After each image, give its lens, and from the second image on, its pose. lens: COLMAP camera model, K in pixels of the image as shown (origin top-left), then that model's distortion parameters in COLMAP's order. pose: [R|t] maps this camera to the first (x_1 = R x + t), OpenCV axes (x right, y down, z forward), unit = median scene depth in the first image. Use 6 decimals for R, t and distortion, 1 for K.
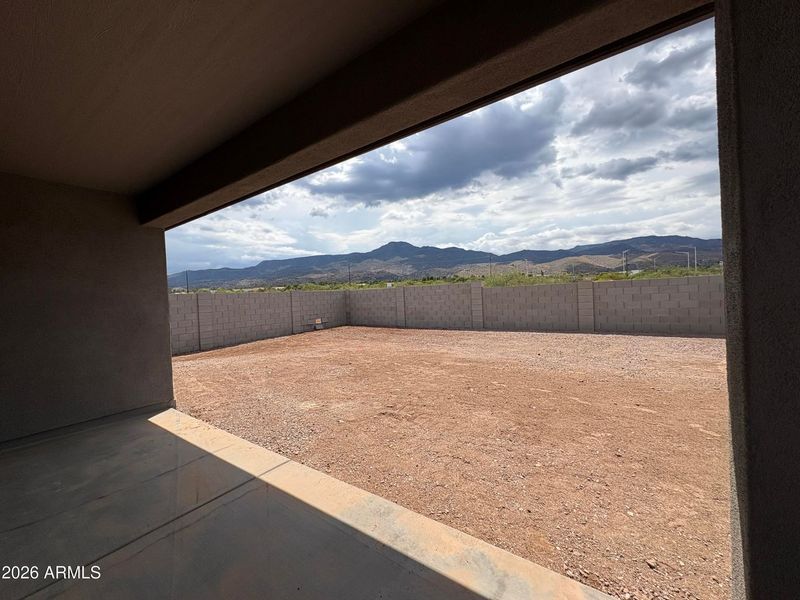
lens RADIAL K [[321.1, 0, 396.2], [0, 321.1, 297.6], [0, 0, 1]] dist [0.001050, 0.000521]
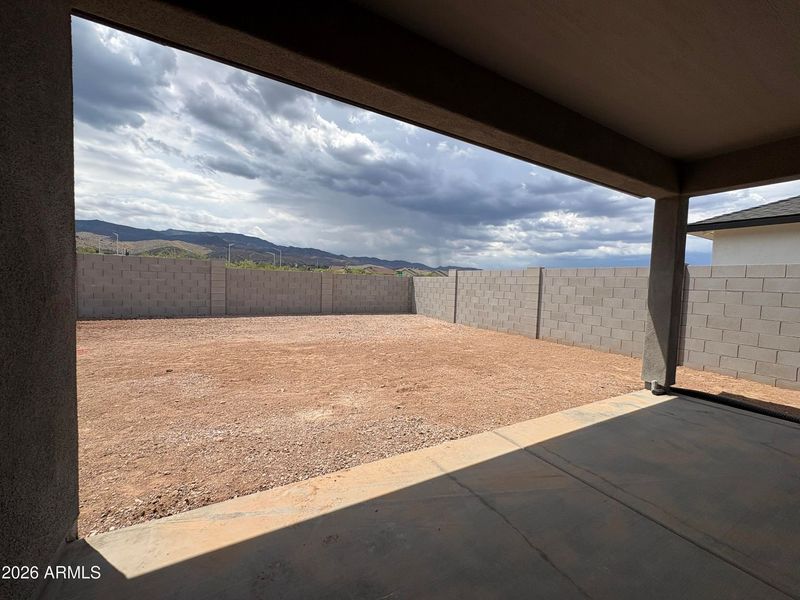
lens RADIAL K [[321.1, 0, 396.0], [0, 321.1, 302.0], [0, 0, 1]] dist [0.001050, 0.000521]
pose [[0.416286, 0.004730, 0.909222, -0.409648], [-0.049325, 0.998631, 0.017388, 0.028722], [-0.907895, -0.052086, 0.415949, 0.261634]]
